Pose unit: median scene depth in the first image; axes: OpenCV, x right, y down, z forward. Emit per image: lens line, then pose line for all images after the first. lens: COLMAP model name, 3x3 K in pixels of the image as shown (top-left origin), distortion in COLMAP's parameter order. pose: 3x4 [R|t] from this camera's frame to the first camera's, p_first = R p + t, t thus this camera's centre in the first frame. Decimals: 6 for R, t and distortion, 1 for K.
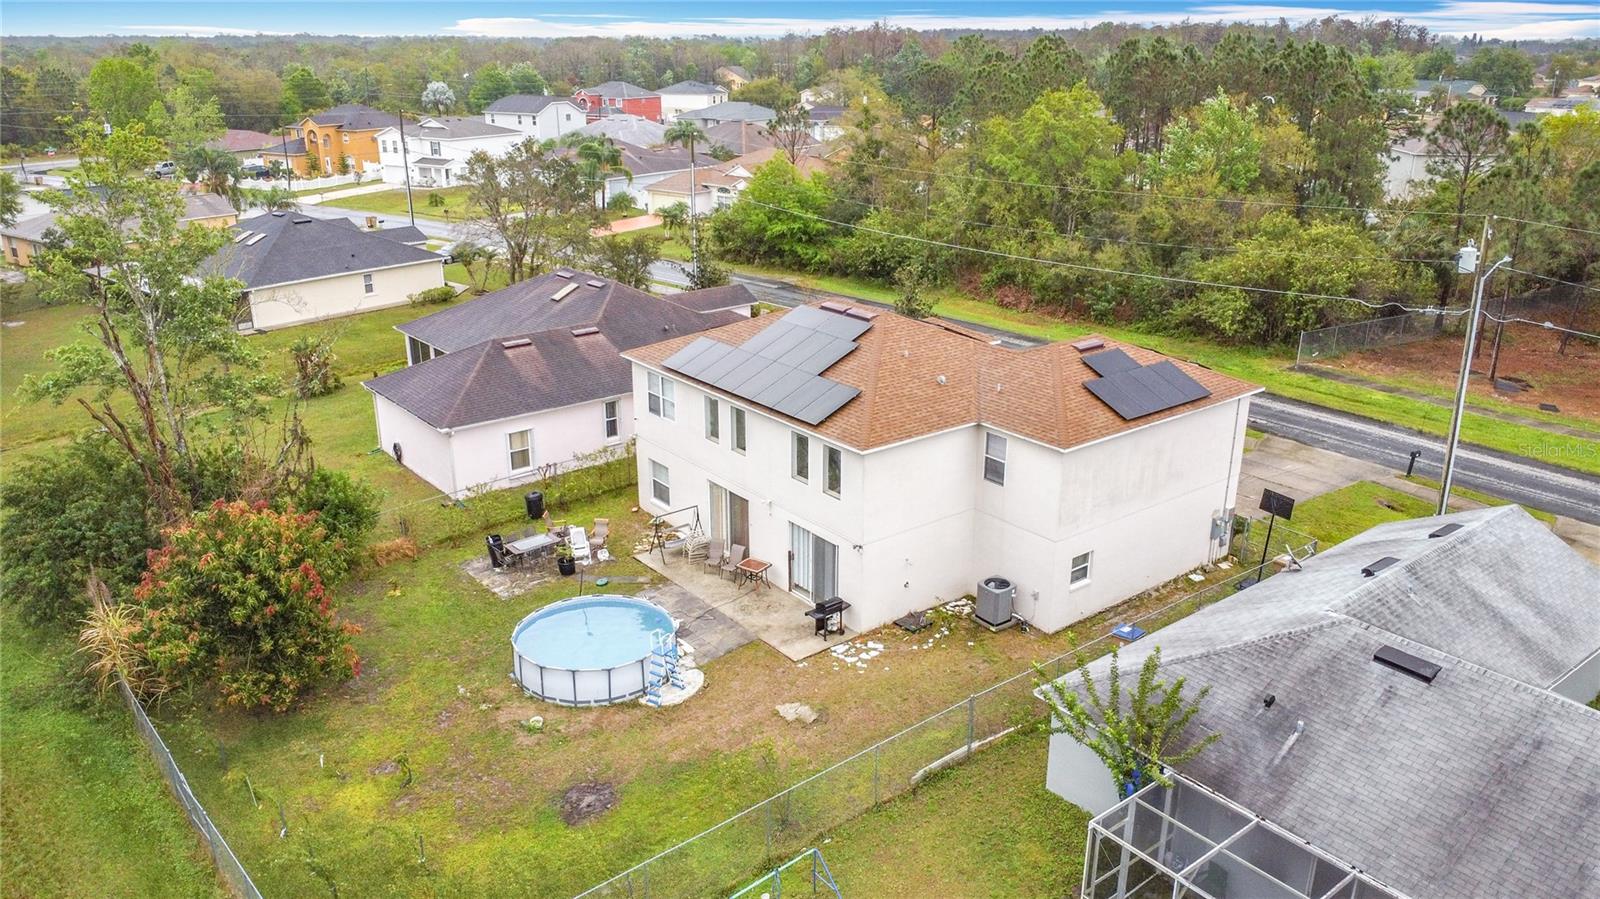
lens RADIAL K [[1161.0, 0, 800.0], [0, 1161.0, 449.5], [0, 0, 1]] dist [-0.017638, -0.024872]
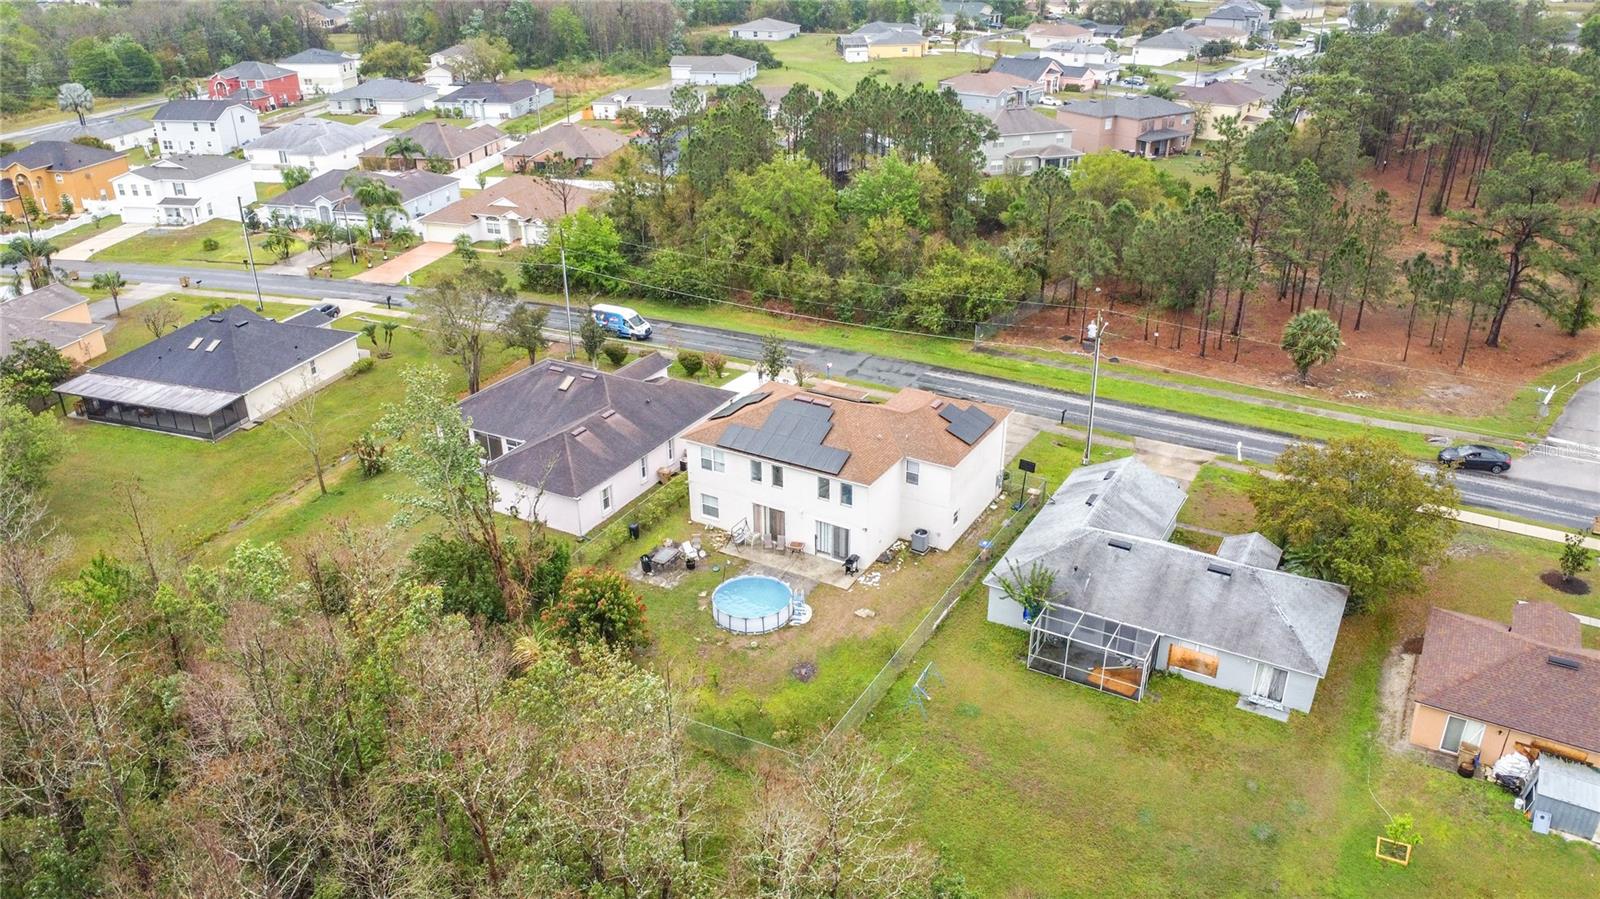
lens RADIAL K [[1161.0, 0, 800.0], [0, 1161.0, 449.5], [0, 0, 1]] dist [-0.017638, -0.024872]
pose [[0.925087, -0.168323, 0.340415, -0.652802], [0.131070, 0.982840, 0.129793, -0.300038], [-0.356420, -0.075451, 0.931274, -0.767508]]
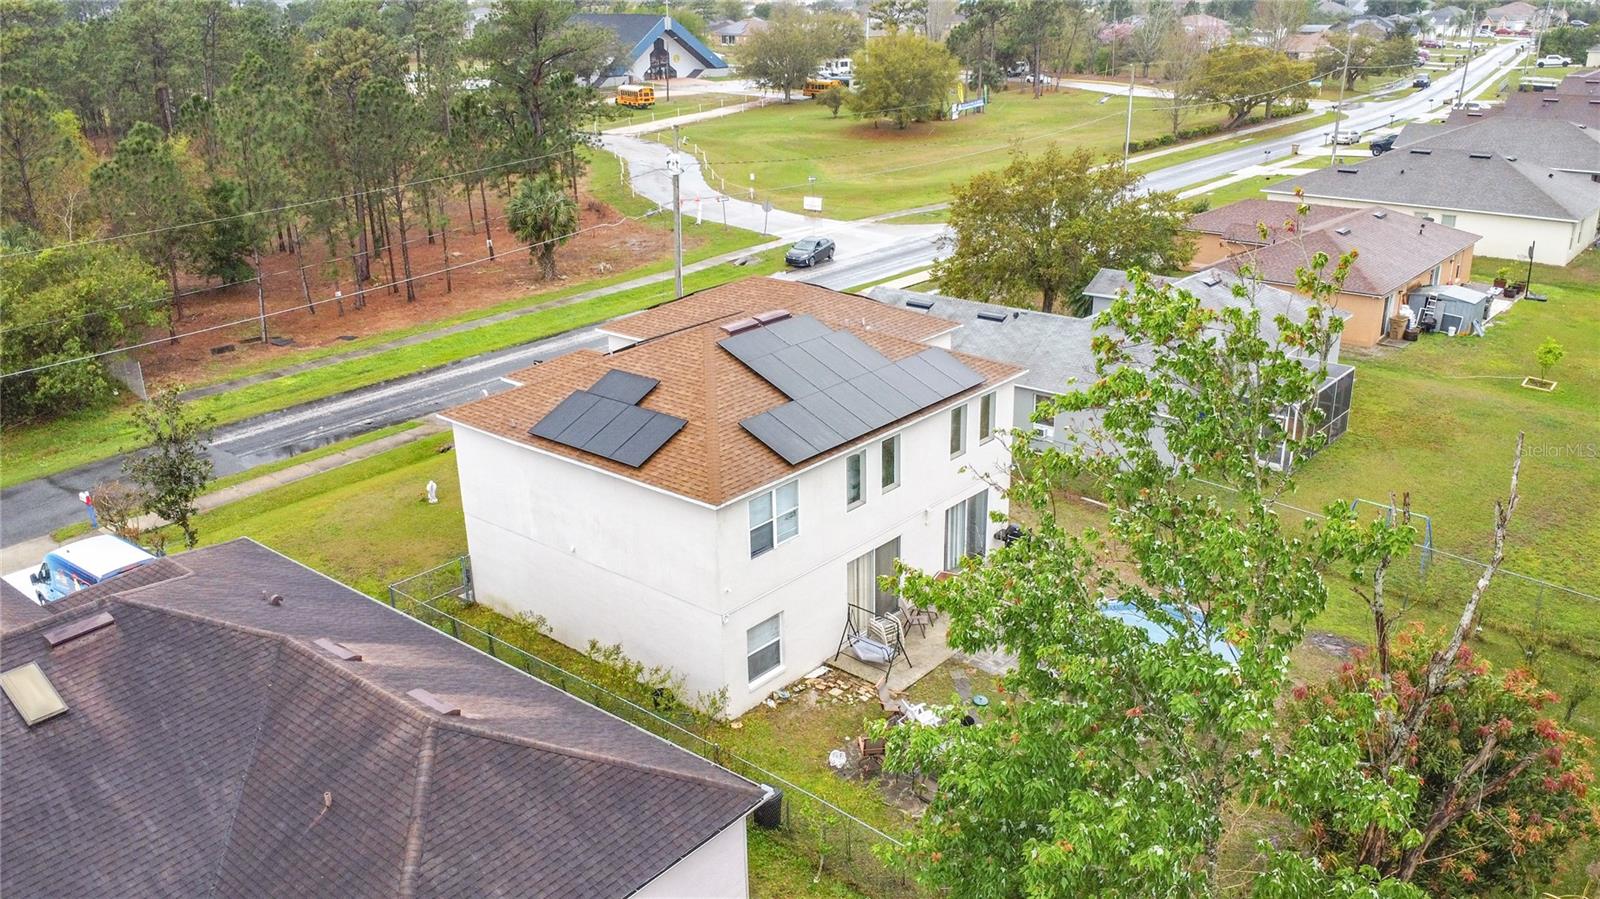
lens RADIAL K [[1254.3, 0, 800.0], [0, 1254.3, 449.5], [0, 0, 1]] dist [-0.004765, -0.002494]
pose [[-0.211194, -0.334304, 0.918498, -0.864140], [0.346838, 0.852913, 0.390183, -0.399258], [-0.913838, 0.400974, -0.064181, 1.110825]]
